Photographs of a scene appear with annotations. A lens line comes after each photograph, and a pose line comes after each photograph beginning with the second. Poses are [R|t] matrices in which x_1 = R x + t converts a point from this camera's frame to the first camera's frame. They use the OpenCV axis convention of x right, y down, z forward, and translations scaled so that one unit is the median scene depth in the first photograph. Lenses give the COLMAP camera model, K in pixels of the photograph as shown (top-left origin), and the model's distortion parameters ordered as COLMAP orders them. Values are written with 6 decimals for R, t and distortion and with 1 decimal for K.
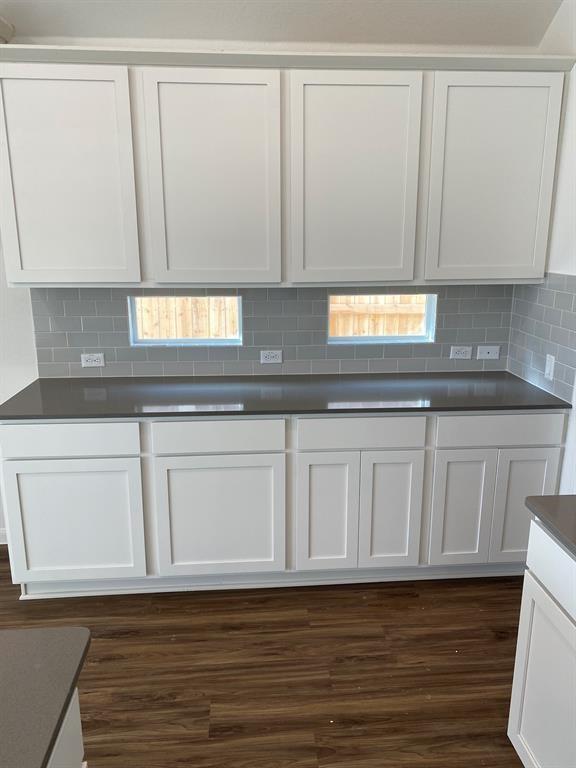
lens RADIAL K [[572.5, 0, 298.0], [0, 572.5, 381.8], [0, 0, 1]] dist [0.056397, -0.000235]
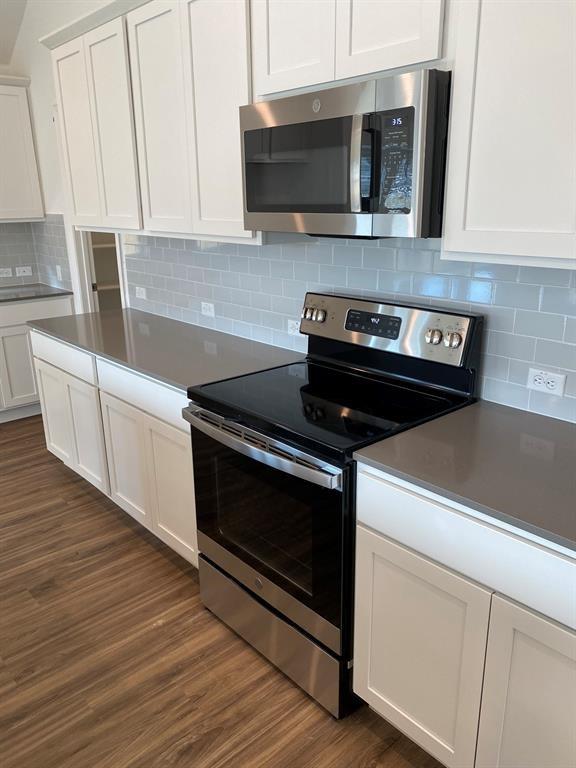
lens RADIAL K [[585.8, 0, 291.4], [0, 585.8, 384.0], [0, 0, 1]] dist [0.008634, 0.002744]
pose [[0.789247, -0.194512, 0.582455, -0.063614], [0.158123, 0.980897, 0.113310, 0.179040], [-0.593368, 0.002669, 0.804927, -0.646629]]
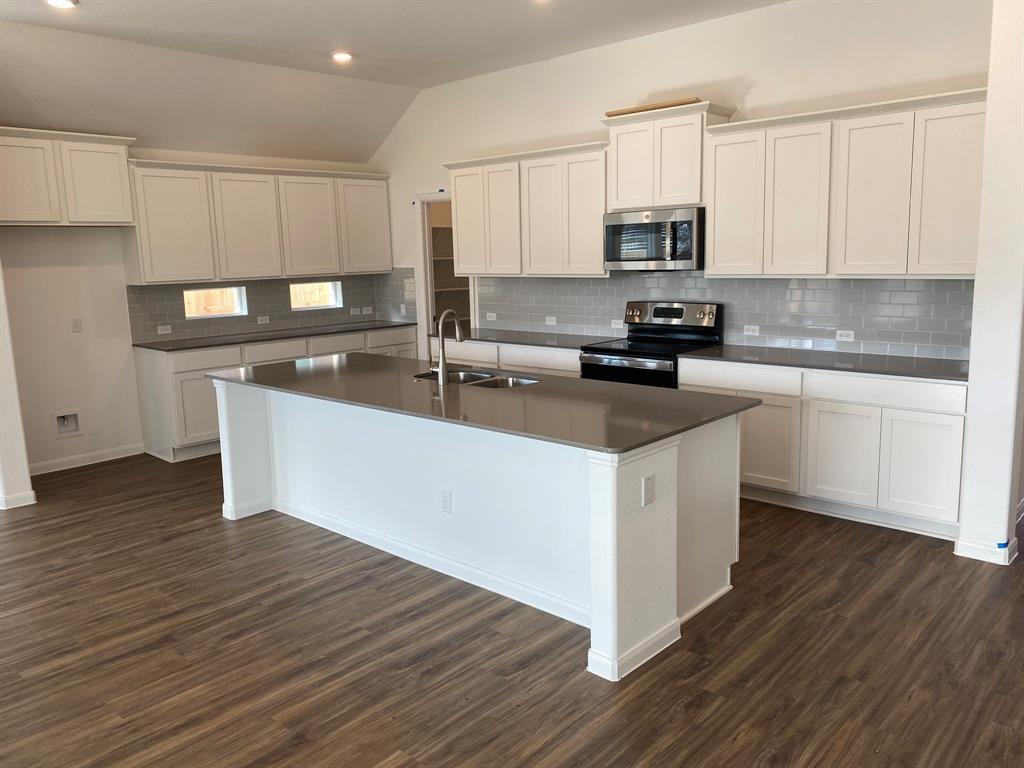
lens RADIAL K [[781.1, 0, 521.2], [0, 781.1, 379.5], [0, 0, 1]] dist [0.008634, 0.002744]
pose [[0.728134, -0.129598, 0.673071, -1.134524], [0.187386, 0.982192, -0.013597, 0.321399], [-0.659323, 0.136025, 0.739453, -1.292569]]
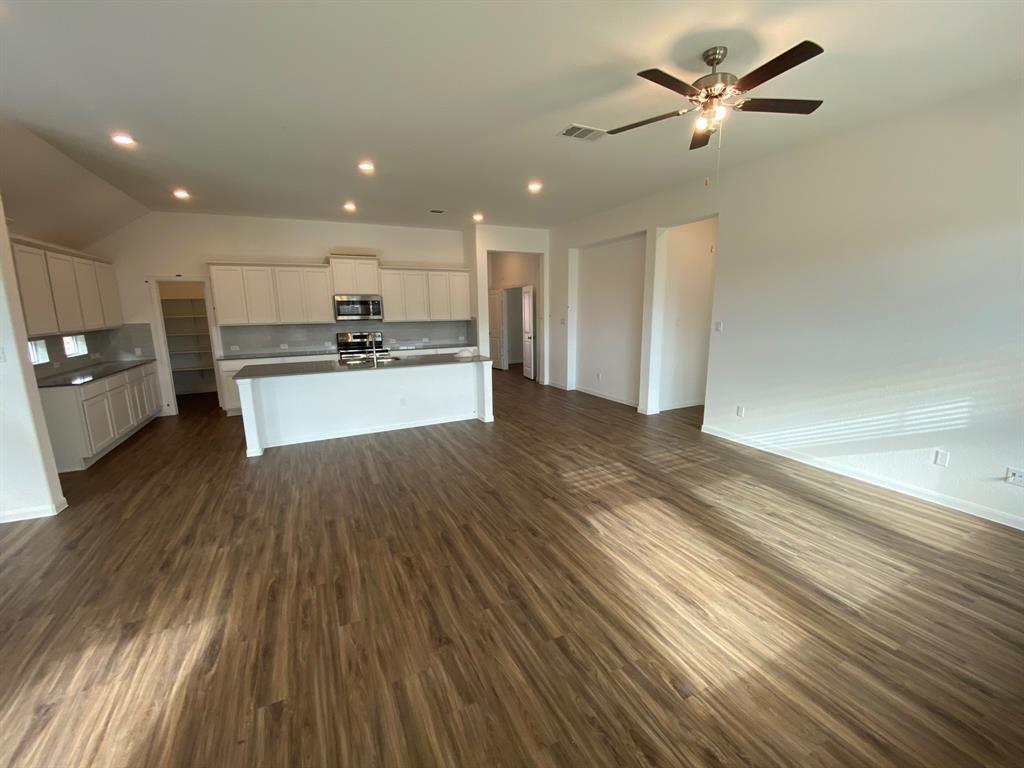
lens RADIAL K [[412.0, 0, 506.9], [0, 412.0, 386.9], [0, 0, 1]] dist [0.032311, -0.024158]
pose [[-0.359520, -0.166888, 0.918093, -2.270508], [0.240837, 0.933948, 0.264081, 0.035926], [-0.901523, 0.316053, -0.295580, -0.103132]]
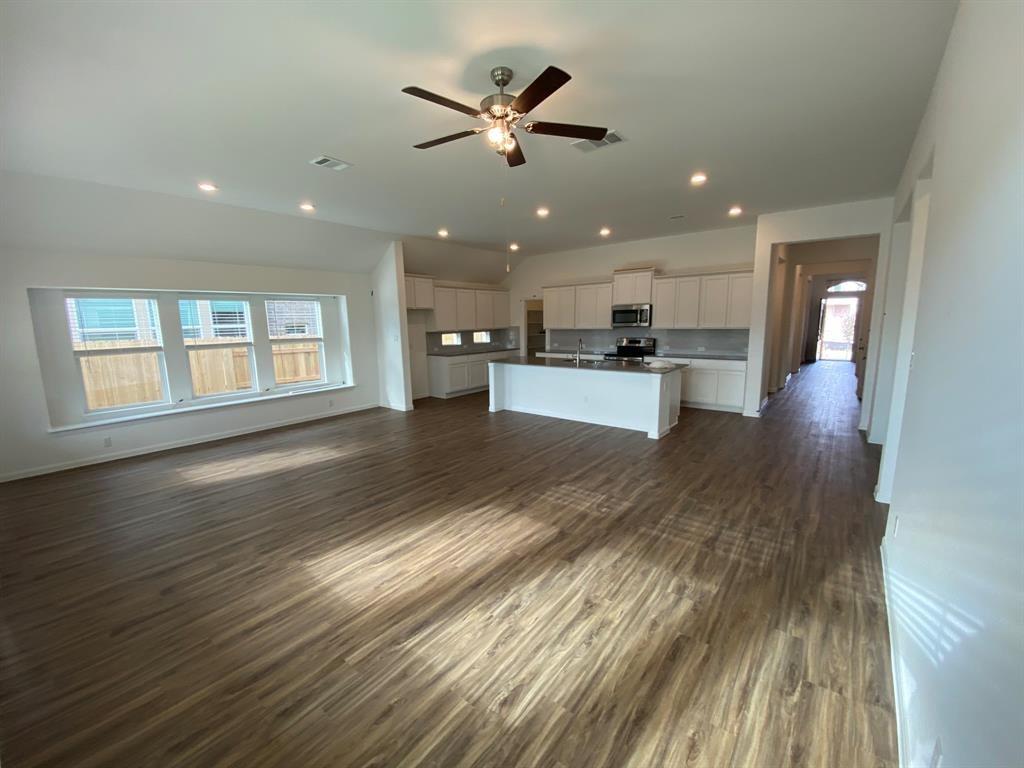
lens RADIAL K [[412.0, 0, 506.9], [0, 412.0, 386.9], [0, 0, 1]] dist [0.032311, -0.024158]
pose [[0.684484, -0.125953, 0.718065, -2.213804], [0.190357, 0.981671, -0.009264, 0.362730], [-0.703737, 0.143029, 0.695914, -1.440855]]
